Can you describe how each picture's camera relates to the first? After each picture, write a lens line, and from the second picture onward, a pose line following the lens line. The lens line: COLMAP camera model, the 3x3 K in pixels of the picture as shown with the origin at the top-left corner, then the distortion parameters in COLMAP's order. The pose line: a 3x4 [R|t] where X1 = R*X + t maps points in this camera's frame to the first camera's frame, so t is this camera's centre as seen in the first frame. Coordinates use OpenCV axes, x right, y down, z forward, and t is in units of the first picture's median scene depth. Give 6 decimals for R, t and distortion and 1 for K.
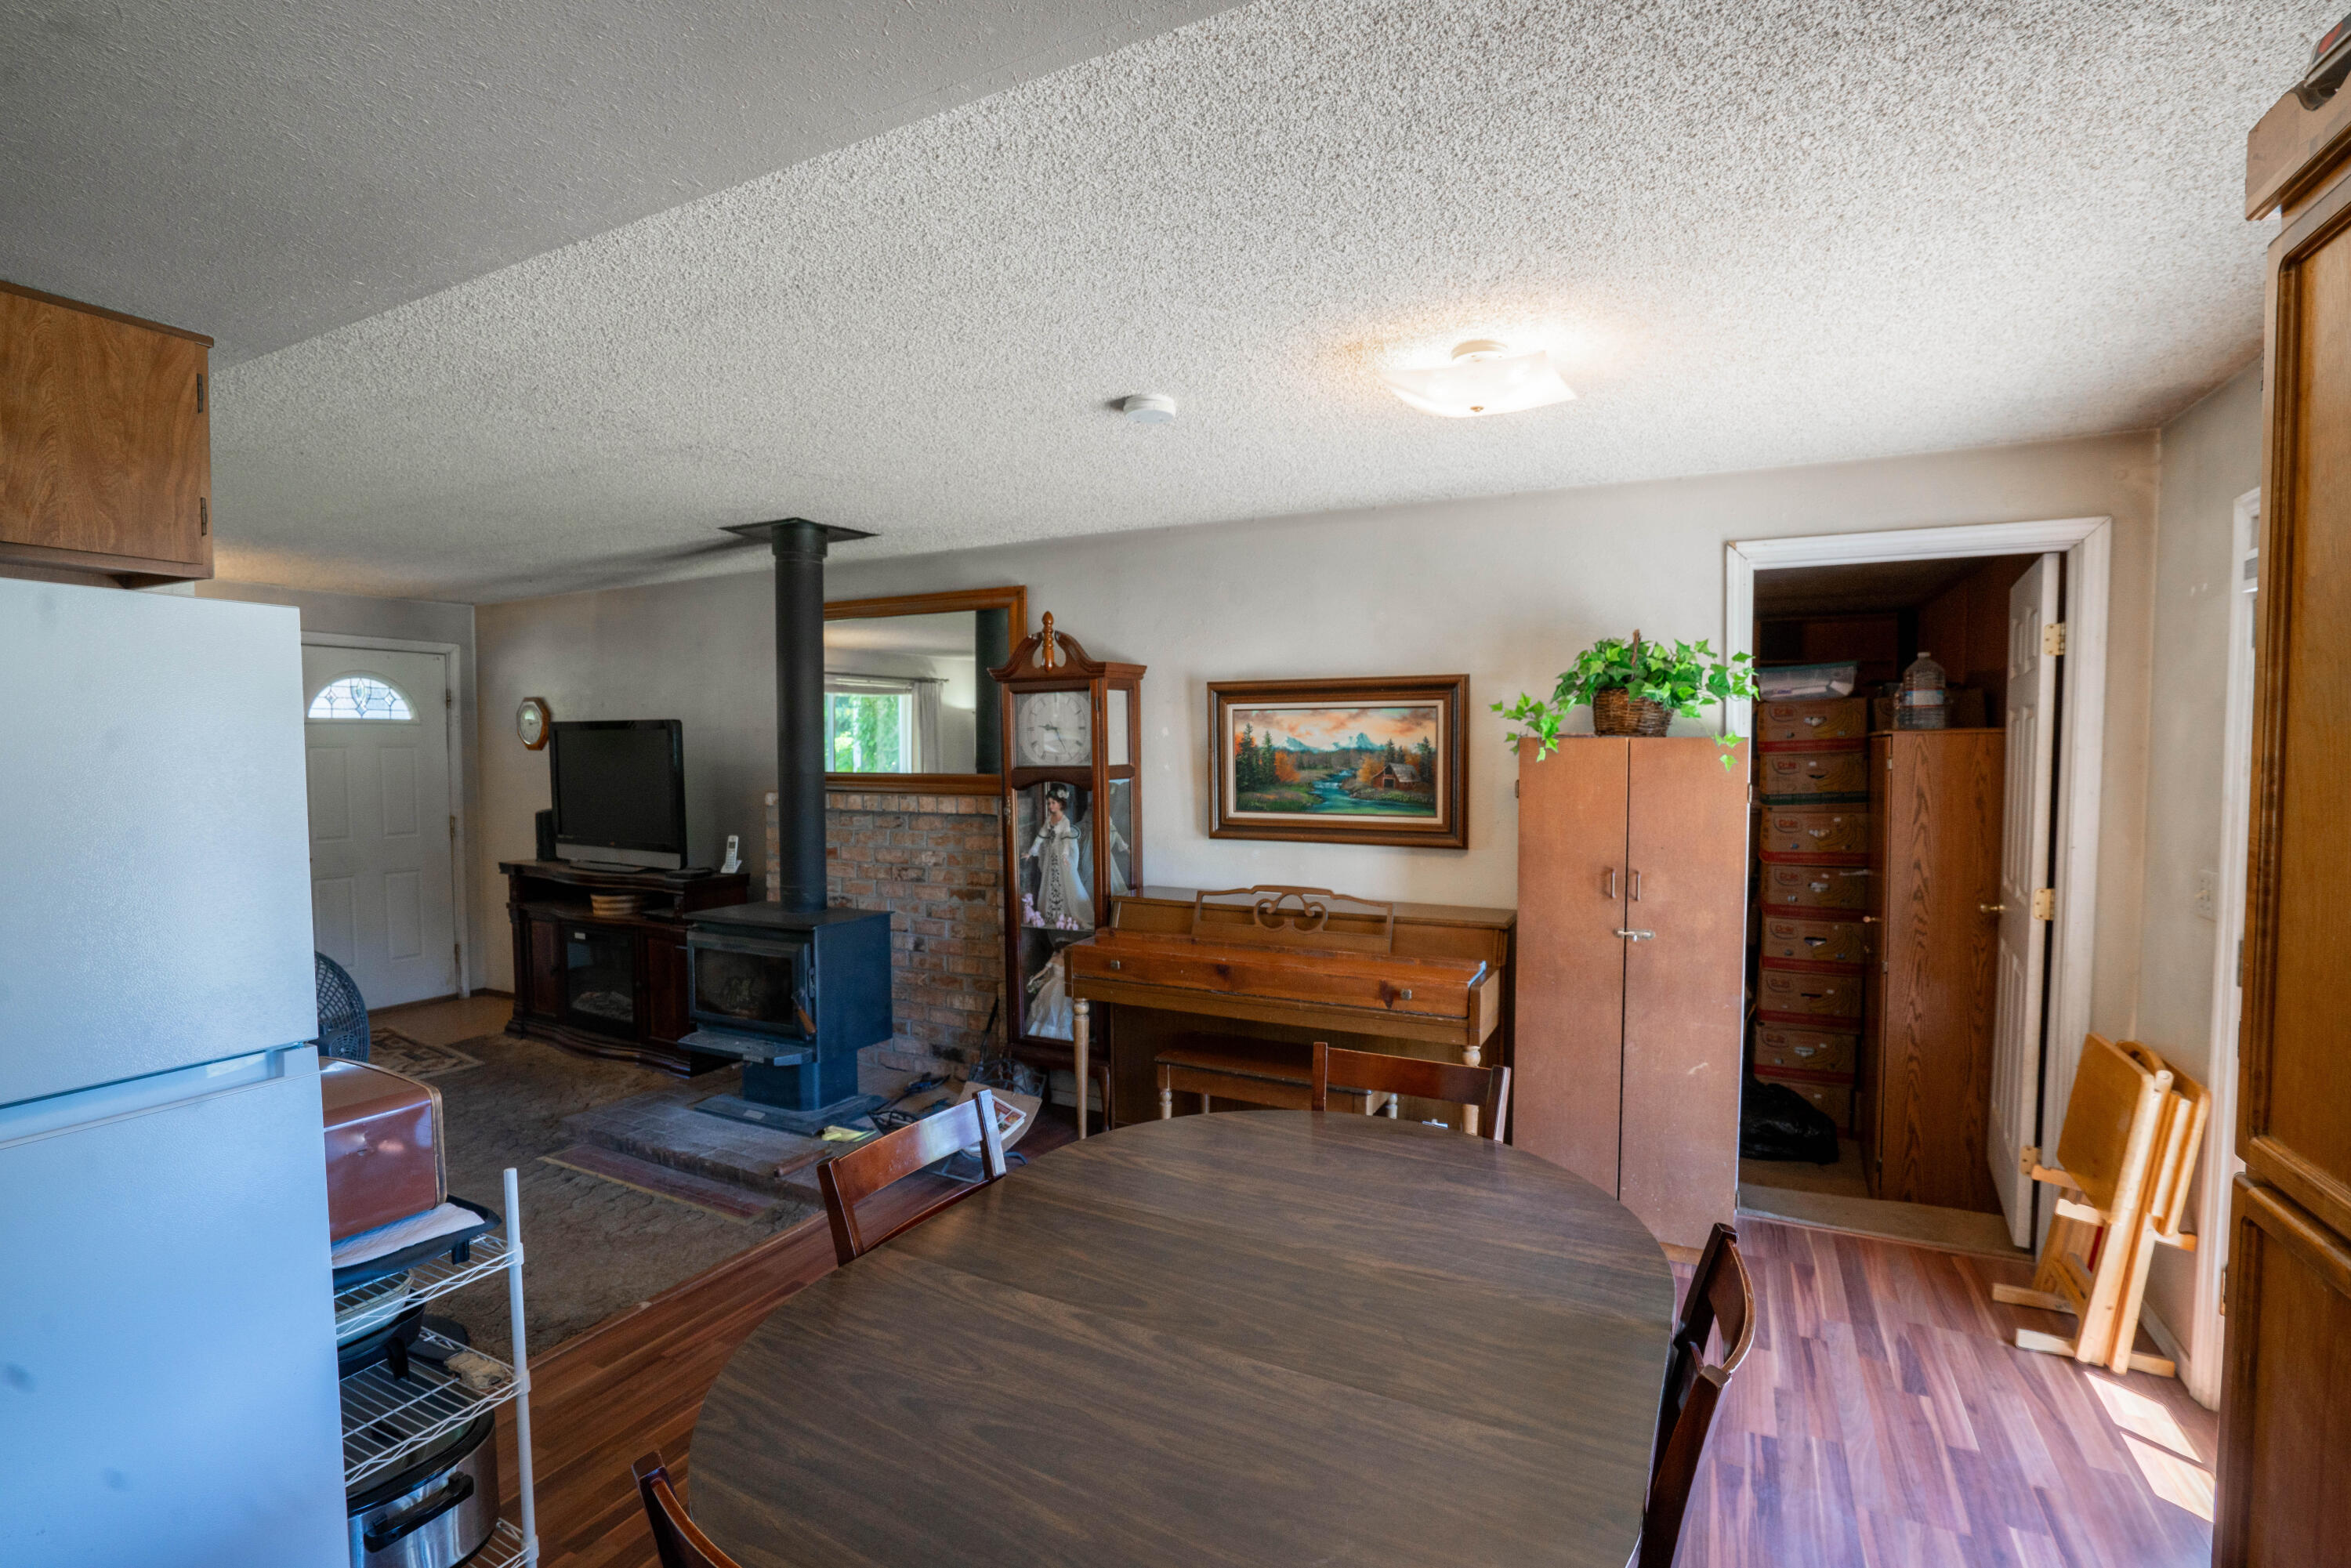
lens RADIAL K [[1095.7, 0, 1176.9], [0, 1095.7, 794.2], [0, 0, 1]] dist [-0.035651, 0.008498]
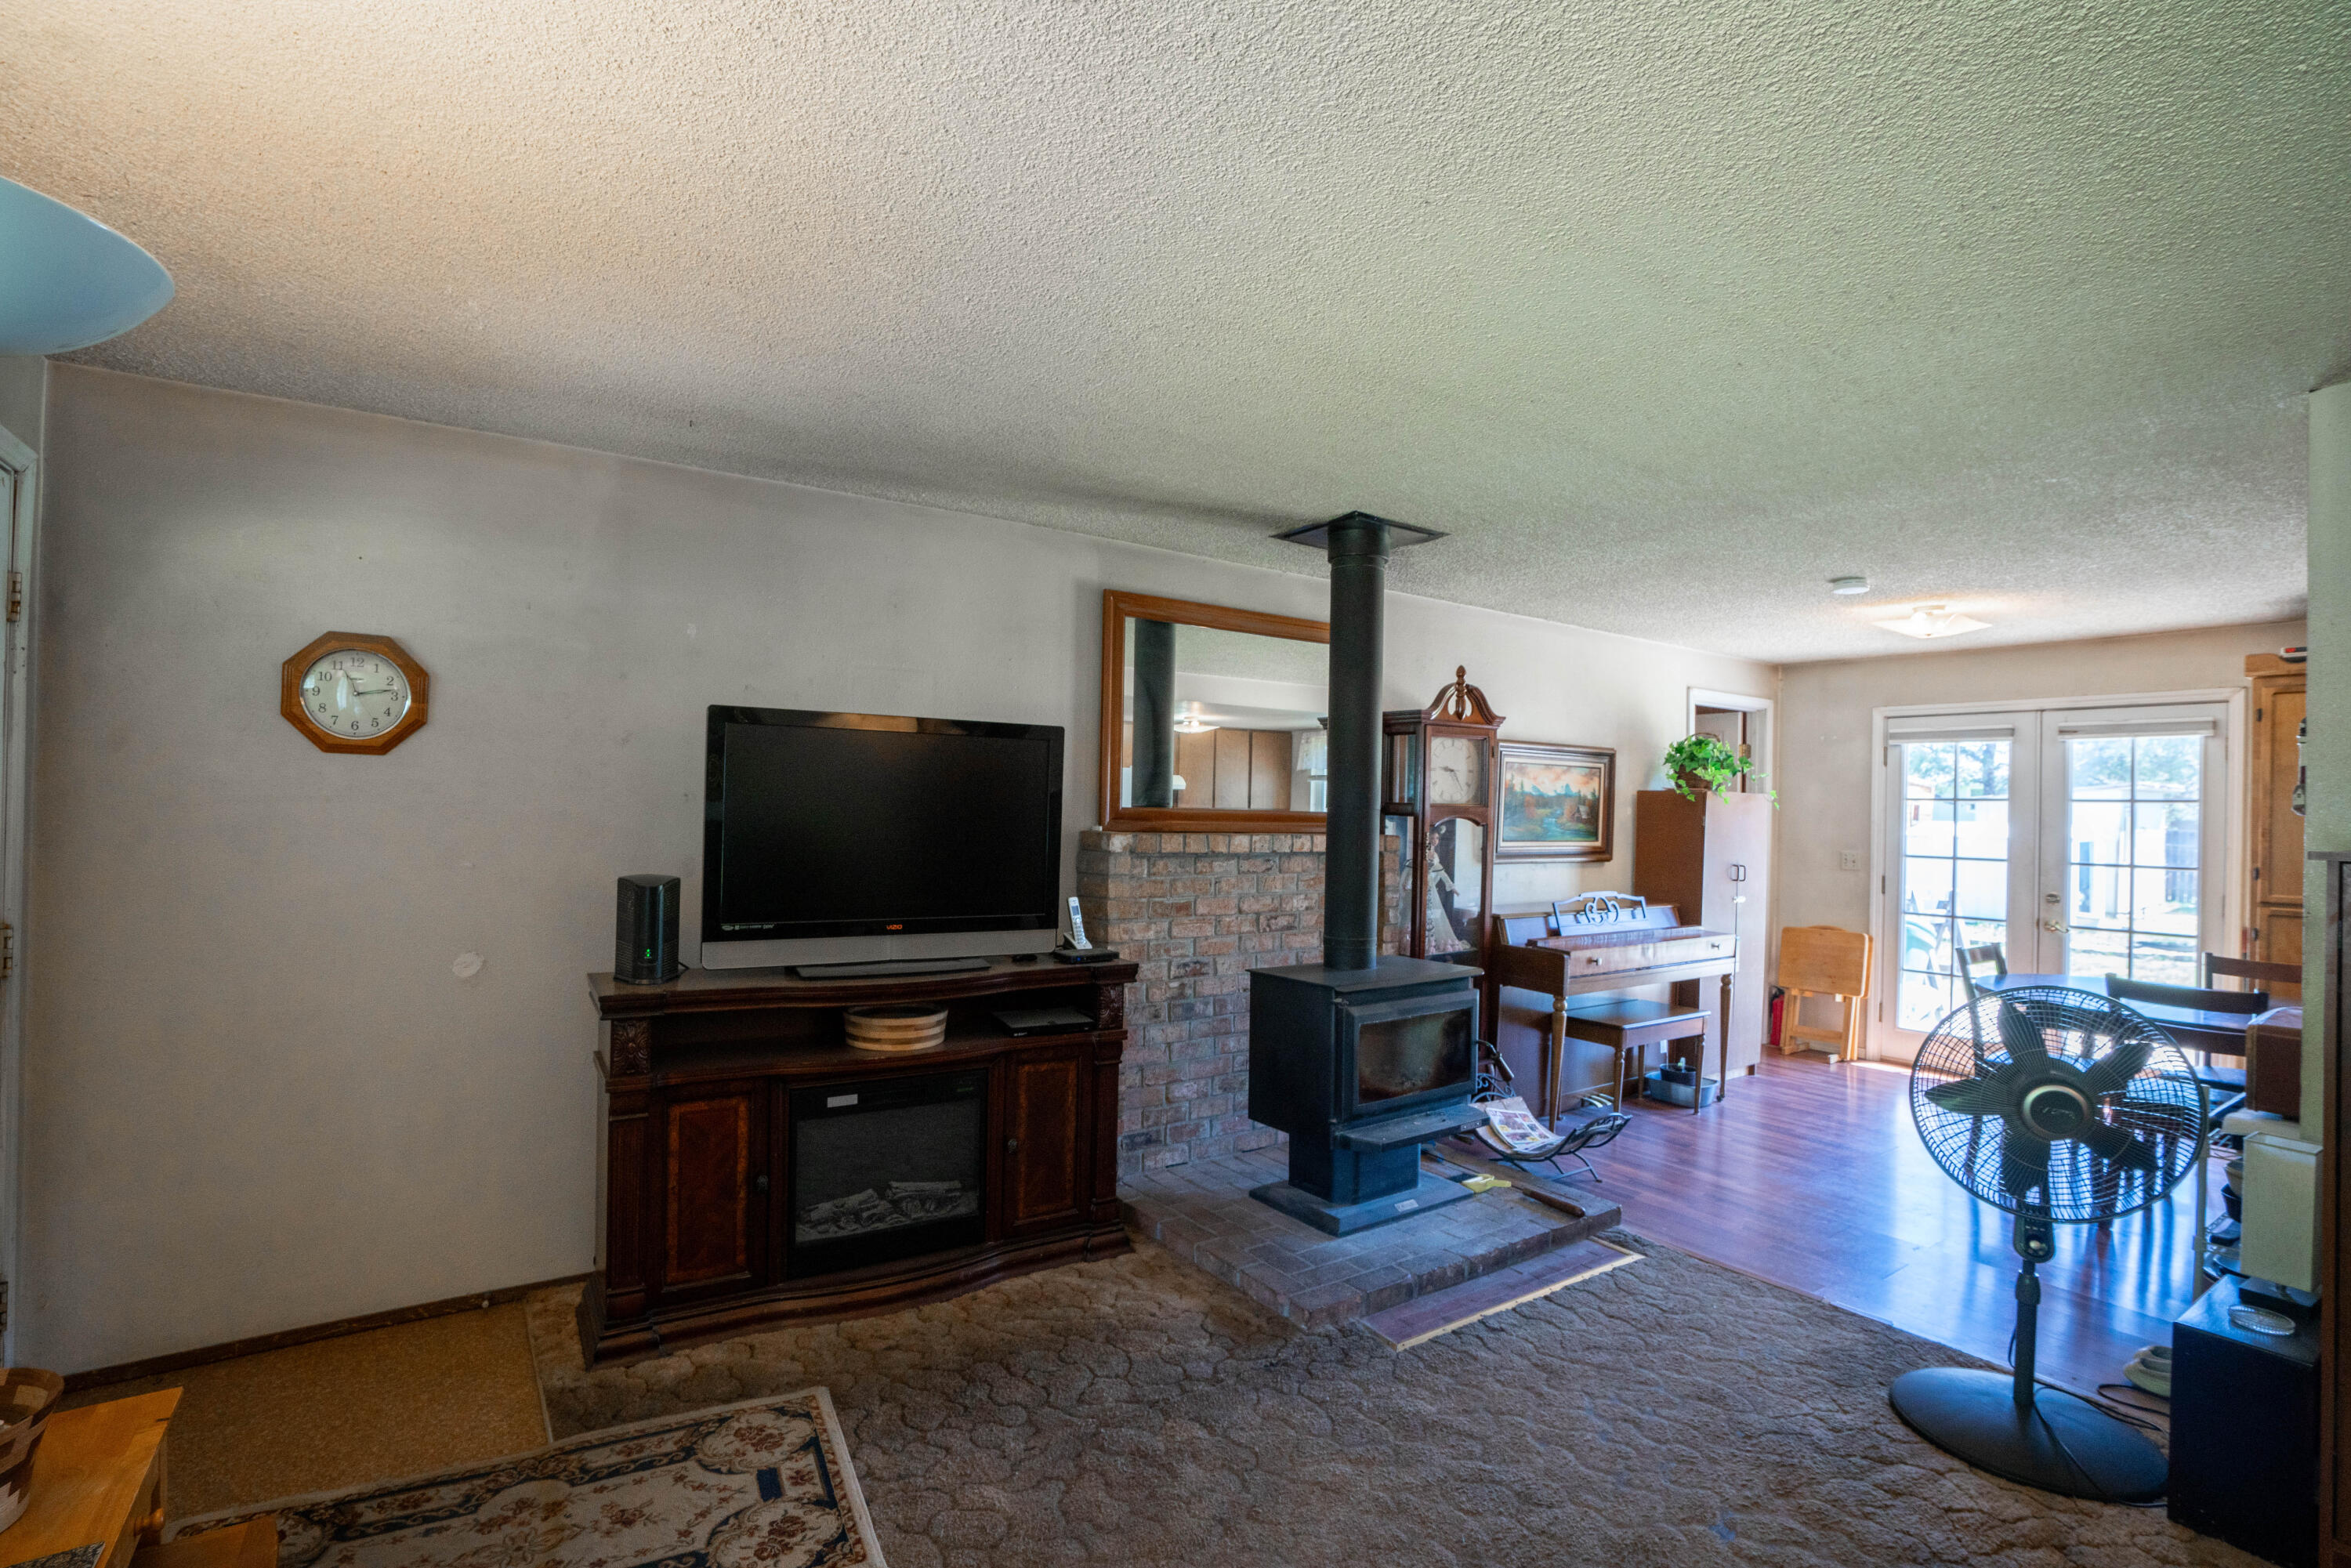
lens RADIAL K [[1095.7, 0, 1157.9], [0, 1095.7, 787.9], [0, 0, 1]] dist [-0.035651, 0.008498]
pose [[0.464291, 0.024060, 0.885356, -1.318923], [0.017013, 0.999204, -0.036075, -0.007849], [-0.885520, 0.031812, 0.463512, 0.807612]]
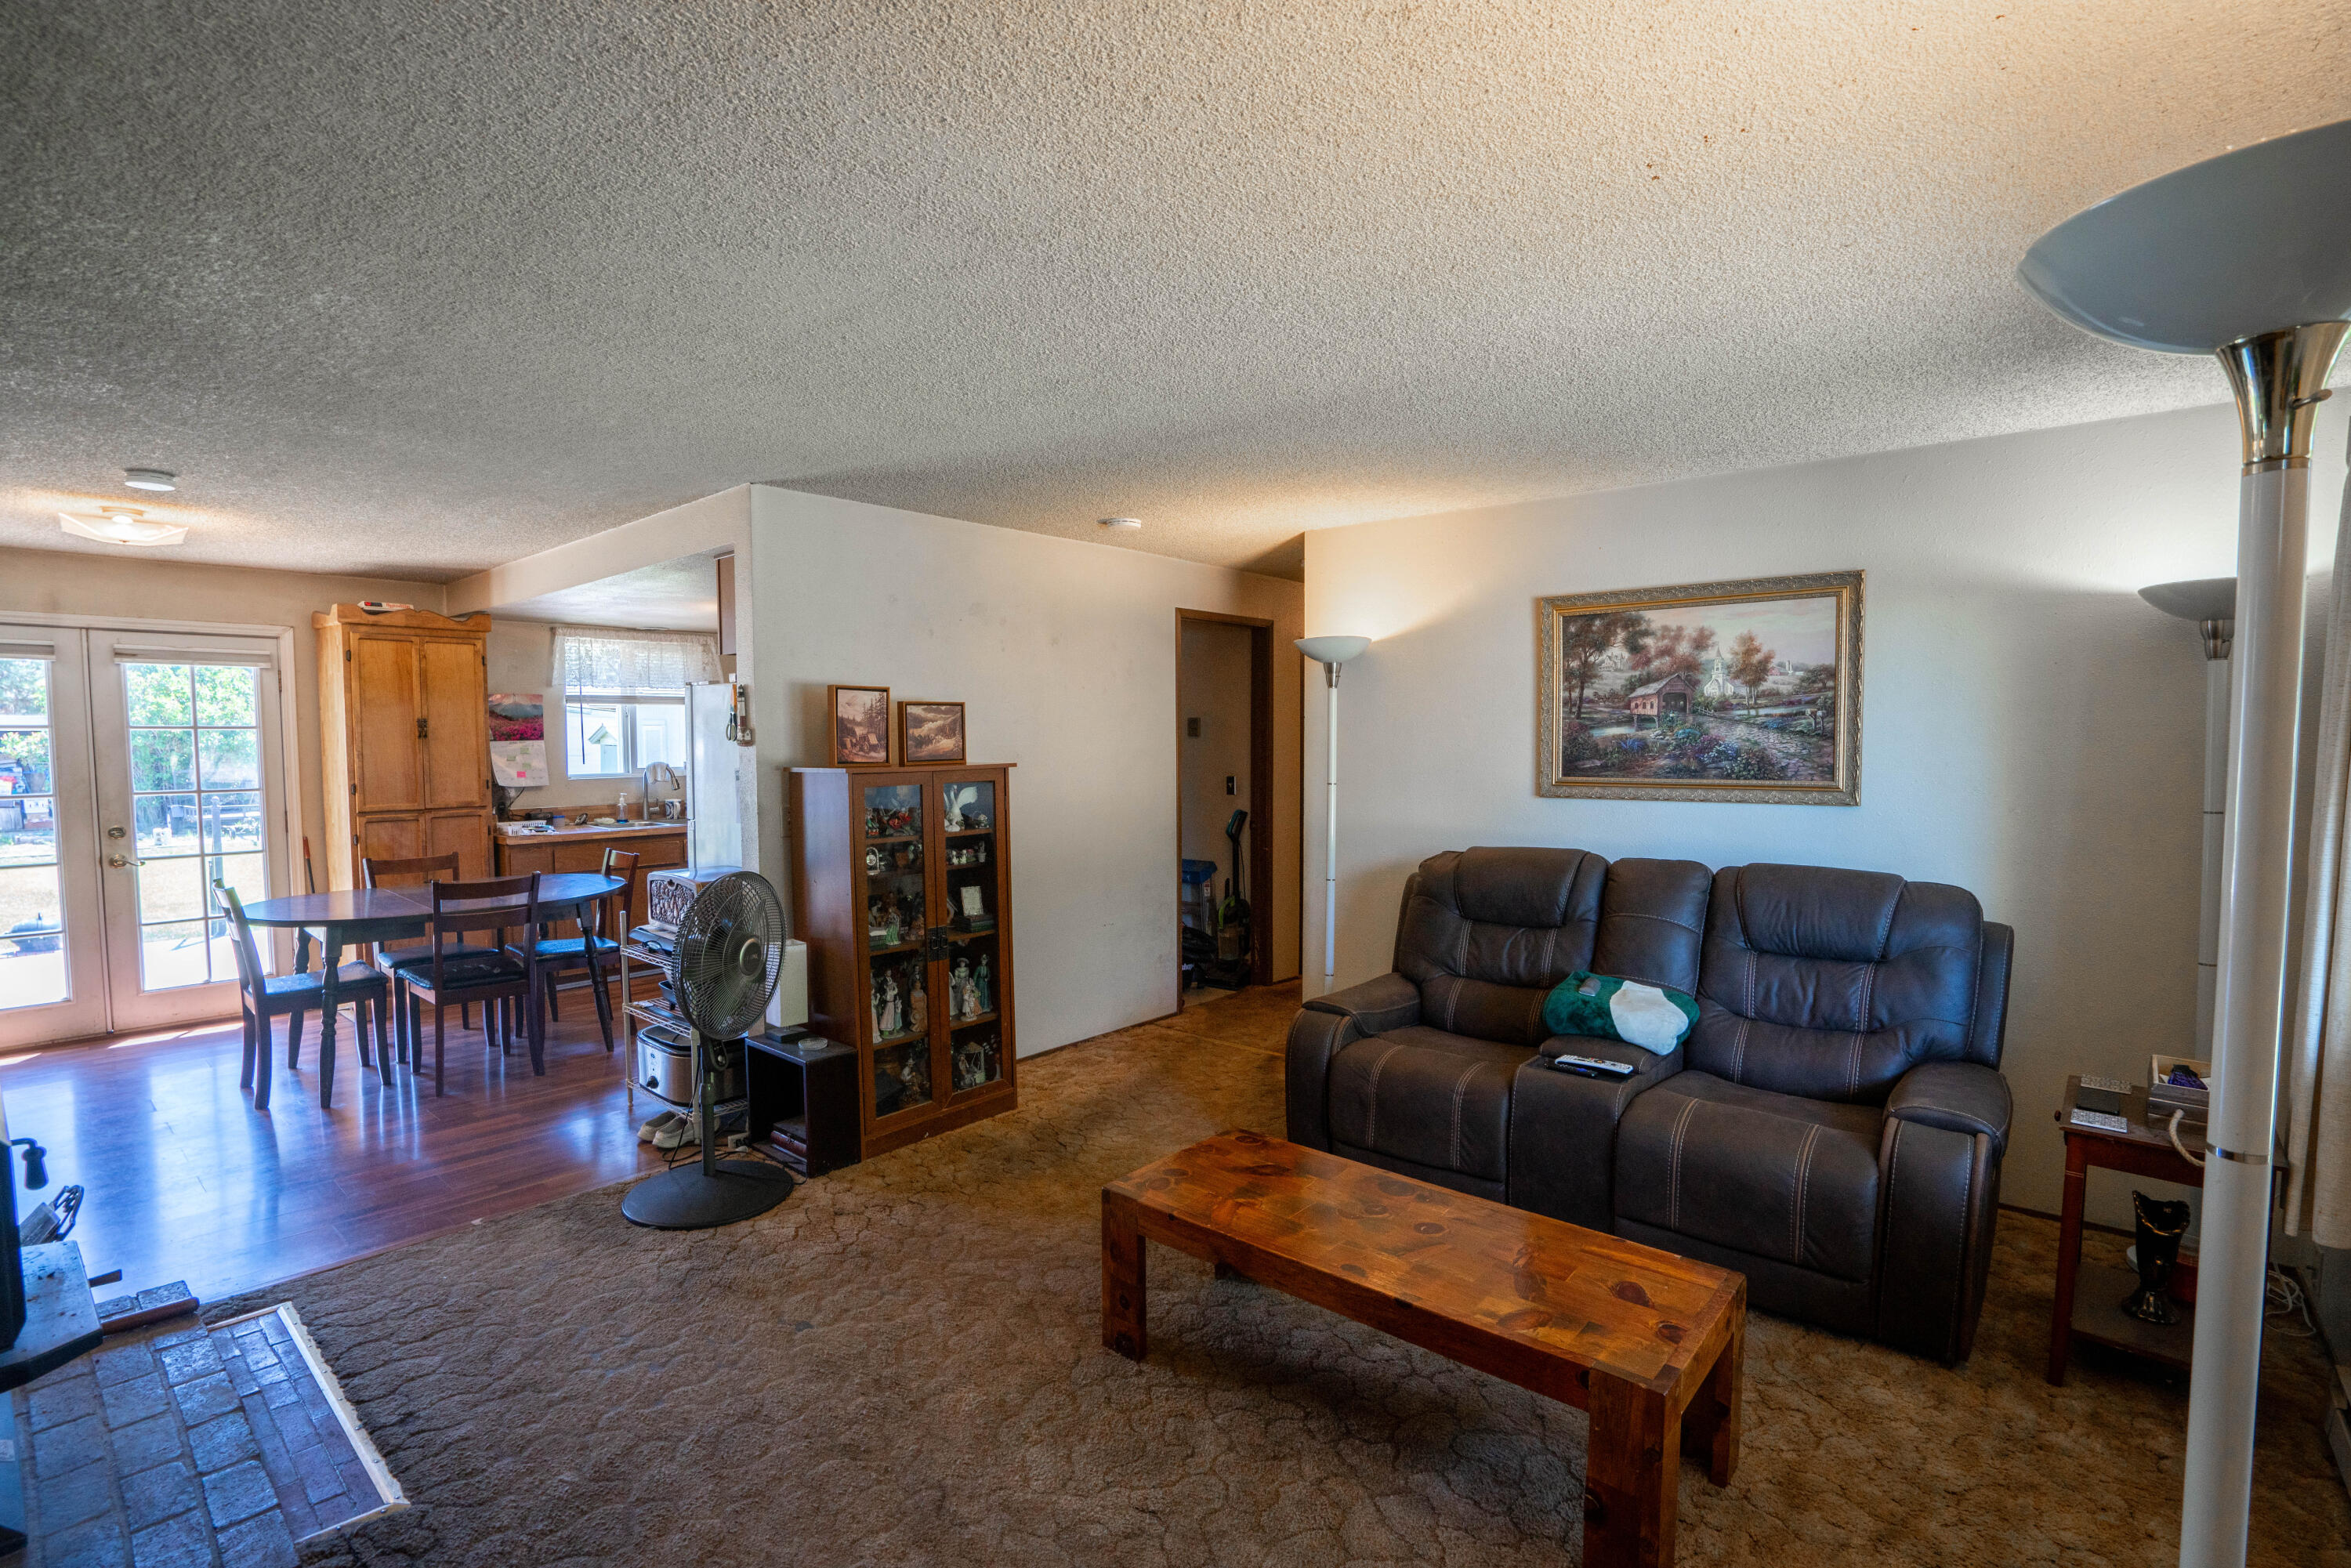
lens RADIAL K [[1095.7, 0, 1167.0], [0, 1095.7, 790.4], [0, 0, 1]] dist [-0.035651, 0.008498]
pose [[-0.977358, -0.009135, 0.211393, -1.082666], [0.010586, 0.995705, 0.091971, -0.049052], [-0.211325, 0.092126, -0.973064, 1.381372]]
